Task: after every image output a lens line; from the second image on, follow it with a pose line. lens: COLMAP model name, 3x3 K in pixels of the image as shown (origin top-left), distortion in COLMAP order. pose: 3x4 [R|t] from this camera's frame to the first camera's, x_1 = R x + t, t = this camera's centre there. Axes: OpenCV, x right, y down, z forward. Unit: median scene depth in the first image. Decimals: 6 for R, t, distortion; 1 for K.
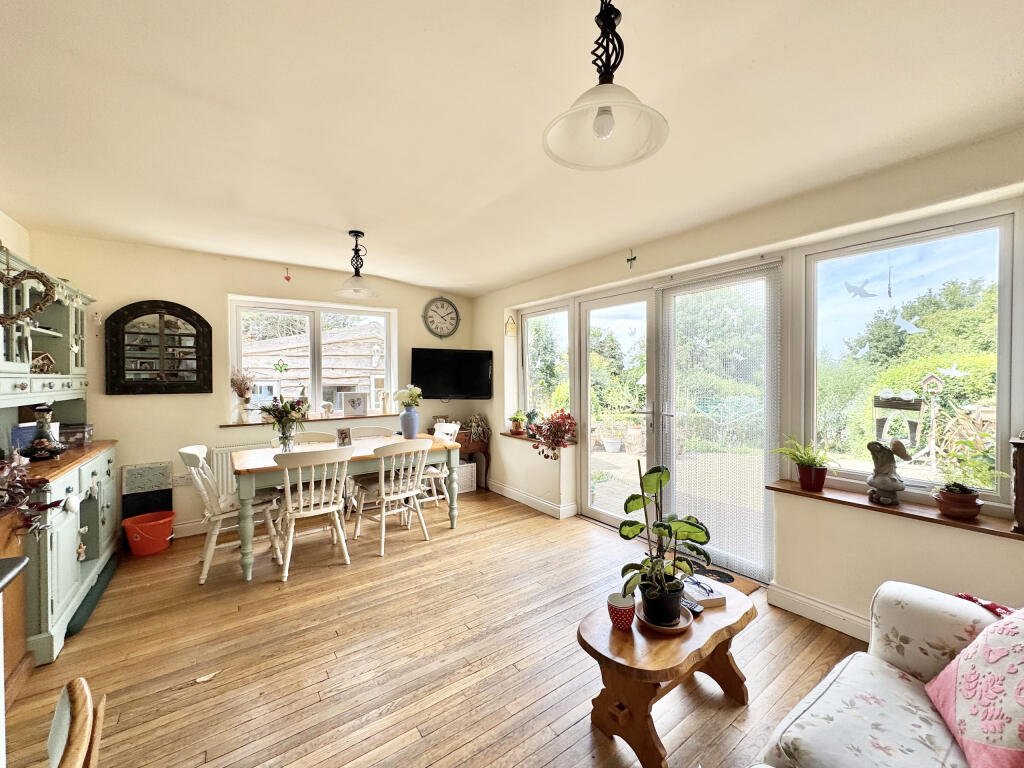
lens RADIAL K [[407.5, 0, 511.6], [0, 407.5, 382.7], [0, 0, 1]] dist [-0.000836, 0.000182]
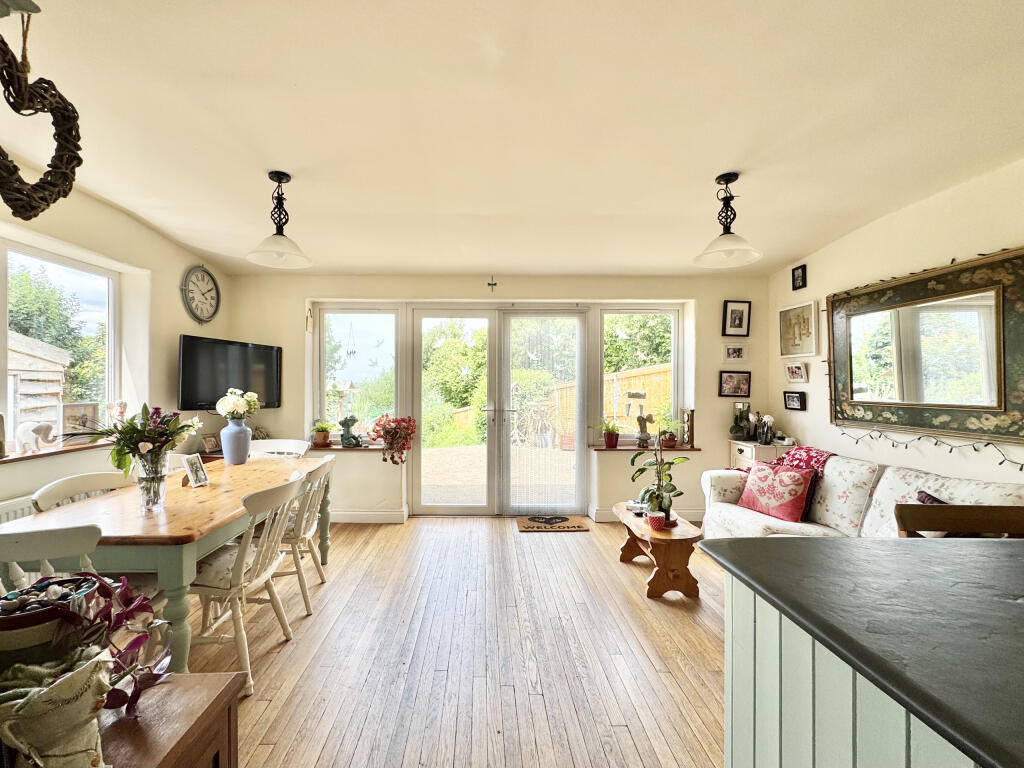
lens RADIAL K [[442.9, 0, 484.3], [0, 442.9, 381.2], [0, 0, 1]] dist [-0.000886, -0.000003]
pose [[0.580407, 0.011446, 0.814246, -0.648403], [0.007227, 0.999789, -0.019206, 0.010001], [-0.814295, 0.017032, 0.580202, 0.207784]]
